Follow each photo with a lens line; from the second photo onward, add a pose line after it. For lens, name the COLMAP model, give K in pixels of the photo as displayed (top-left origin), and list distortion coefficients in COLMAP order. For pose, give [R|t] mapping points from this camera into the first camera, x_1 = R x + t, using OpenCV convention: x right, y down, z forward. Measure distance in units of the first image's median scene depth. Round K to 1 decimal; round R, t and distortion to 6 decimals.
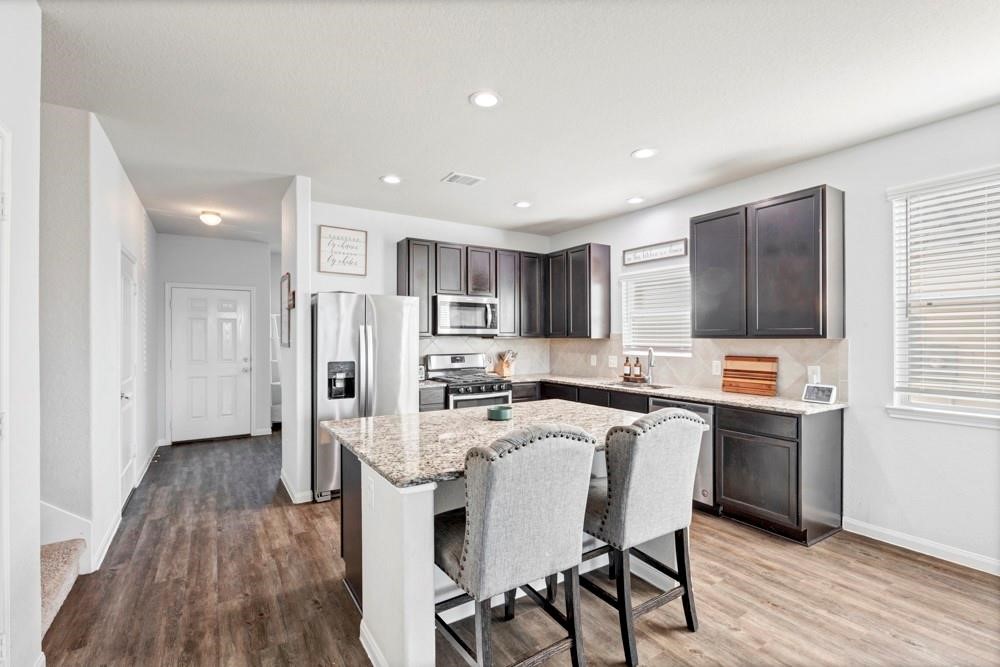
lens RADIAL K [[461.1, 0, 504.8], [0, 461.1, 335.1], [0, 0, 1]] dist [-0.003340, -0.000345]
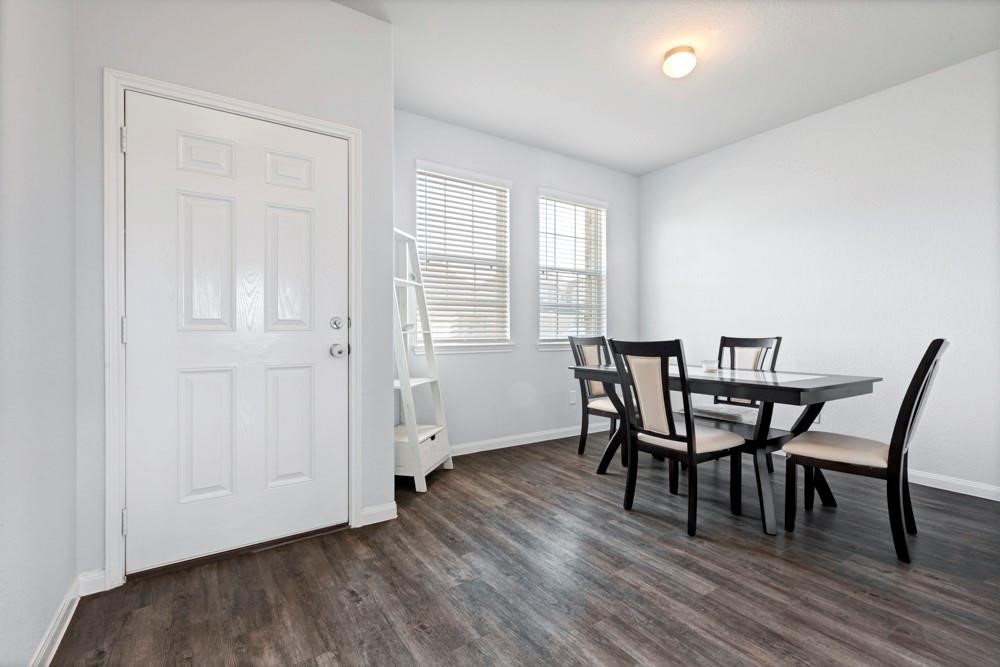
lens RADIAL K [[449.6, 0, 501.9], [0, 449.6, 334.1], [0, 0, 1]] dist [0.003243, -0.000630]
pose [[0.999982, 0.001931, 0.005690, -0.596574], [-0.001972, 0.999973, 0.007062, 0.082110], [-0.005676, -0.007073, 0.999959, 0.880393]]
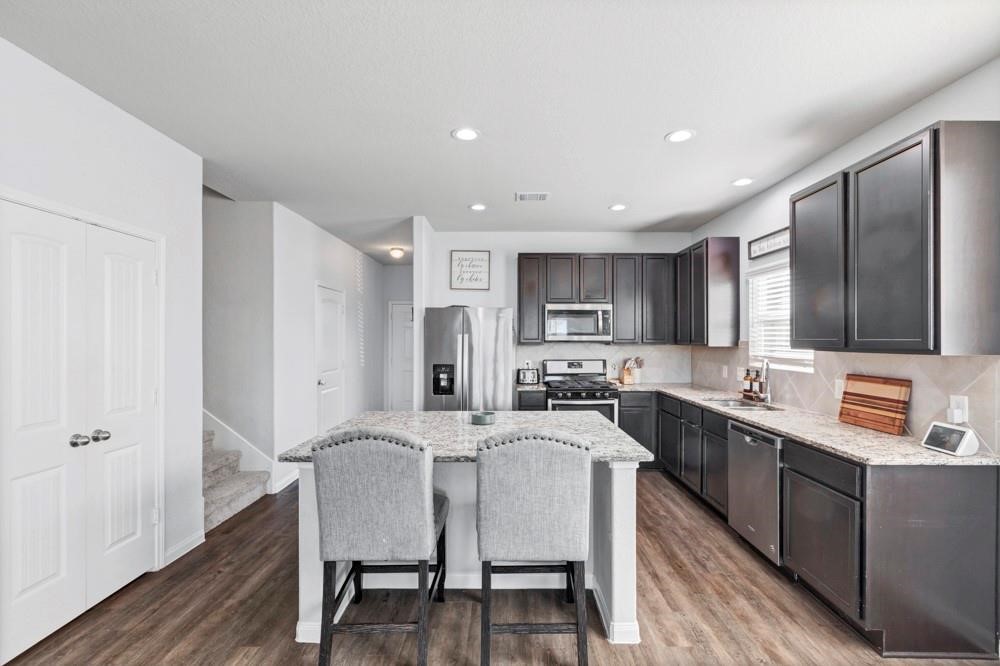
lens RADIAL K [[449.6, 0, 502.9], [0, 449.6, 336.2], [0, 0, 1]] dist [0.003243, -0.000630]
pose [[0.839859, -0.000165, -0.542805, 0.351155], [0.000462, 1.000000, 0.000411, -0.014055], [0.542805, -0.000596, 0.839859, 0.078424]]
